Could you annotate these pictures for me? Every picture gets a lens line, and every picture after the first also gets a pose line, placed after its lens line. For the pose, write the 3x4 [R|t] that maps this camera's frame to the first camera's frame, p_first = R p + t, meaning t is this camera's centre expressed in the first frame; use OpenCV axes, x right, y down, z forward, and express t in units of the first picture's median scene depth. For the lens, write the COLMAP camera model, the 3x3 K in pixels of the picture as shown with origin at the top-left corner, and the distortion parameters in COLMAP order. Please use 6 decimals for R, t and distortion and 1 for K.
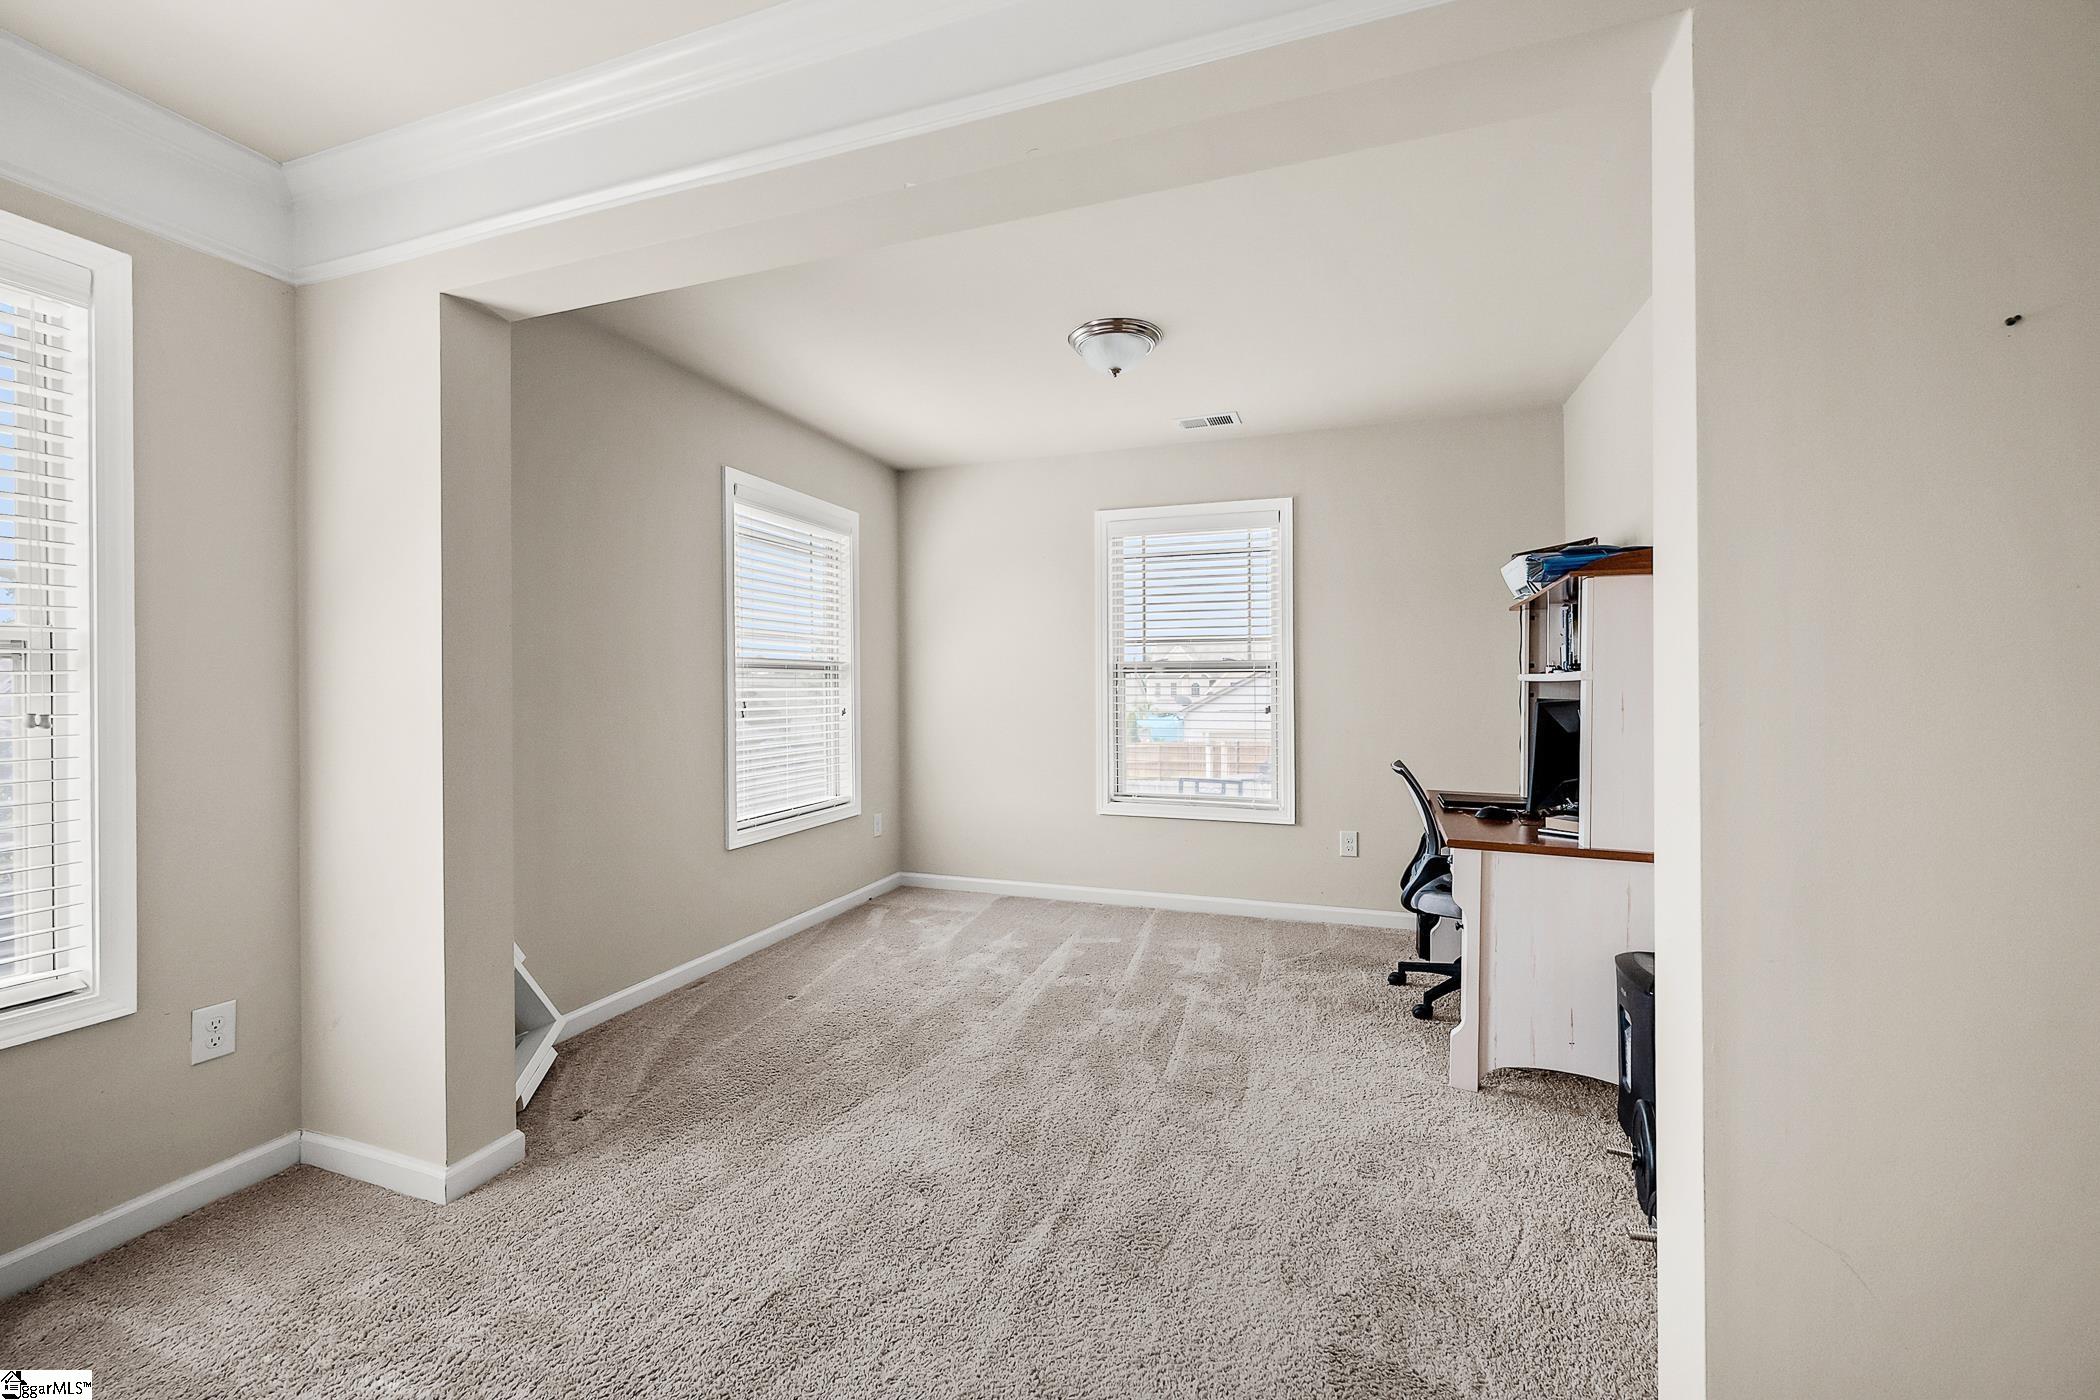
lens RADIAL K [[834.5, 0, 1053.7], [0, 834.5, 690.3], [0, 0, 1]] dist [-0.001698, -0.000110]
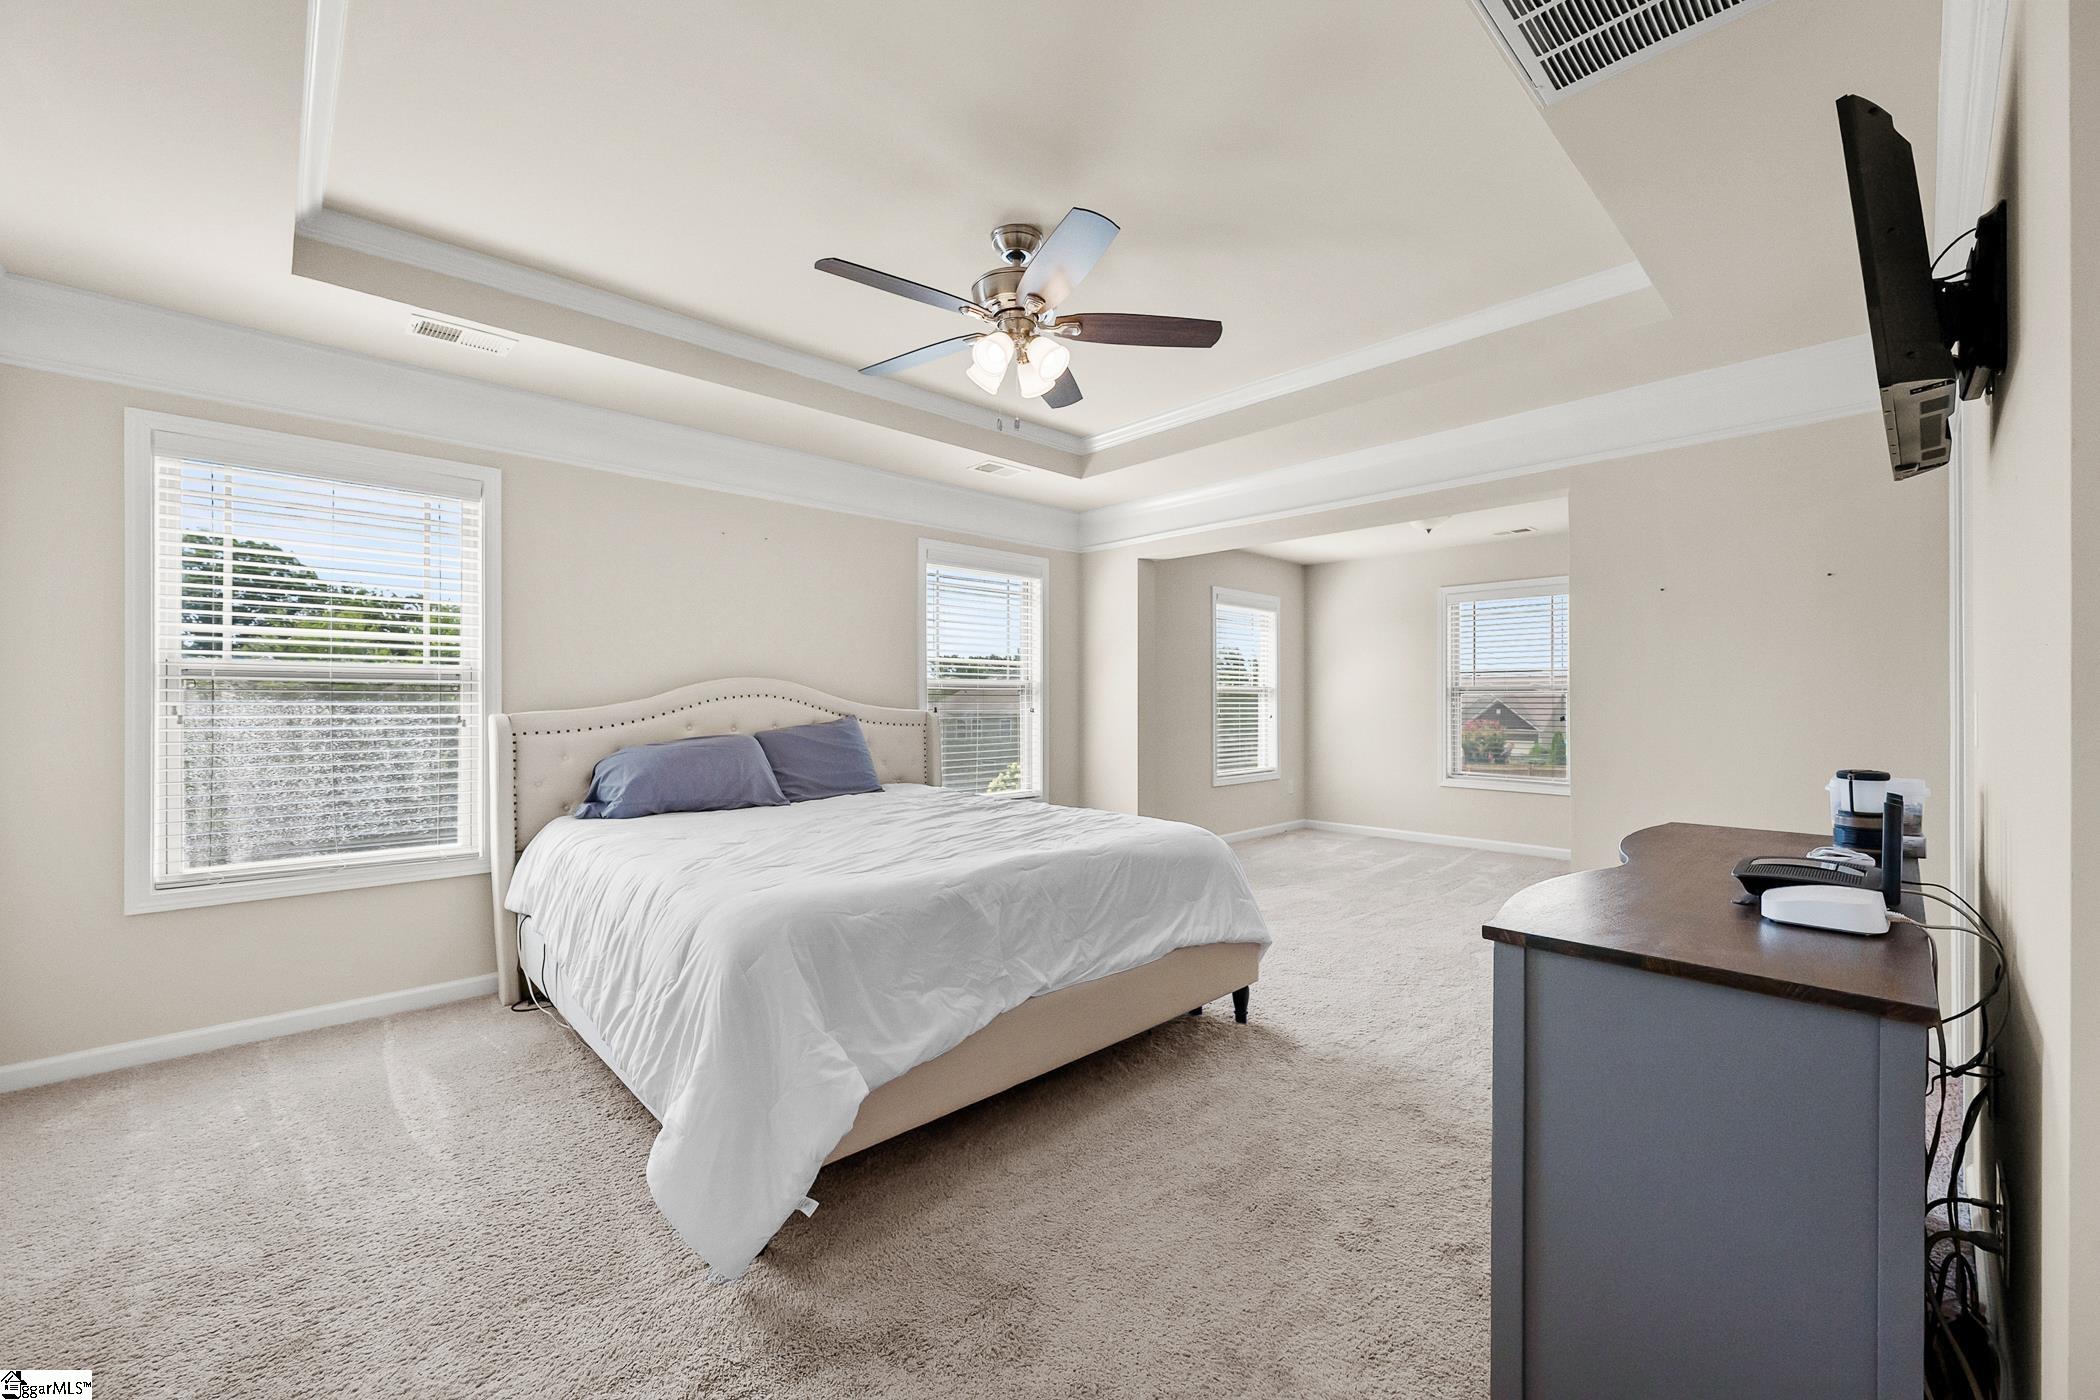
lens RADIAL K [[834.5, 0, 1048.2], [0, 834.5, 703.5], [0, 0, 1]] dist [-0.001698, -0.000110]
pose [[0.890054, 0.004805, -0.455830, 0.122064], [-0.008103, 0.999953, -0.005281, 0.010693], [0.455783, 0.008394, 0.890051, -0.735154]]
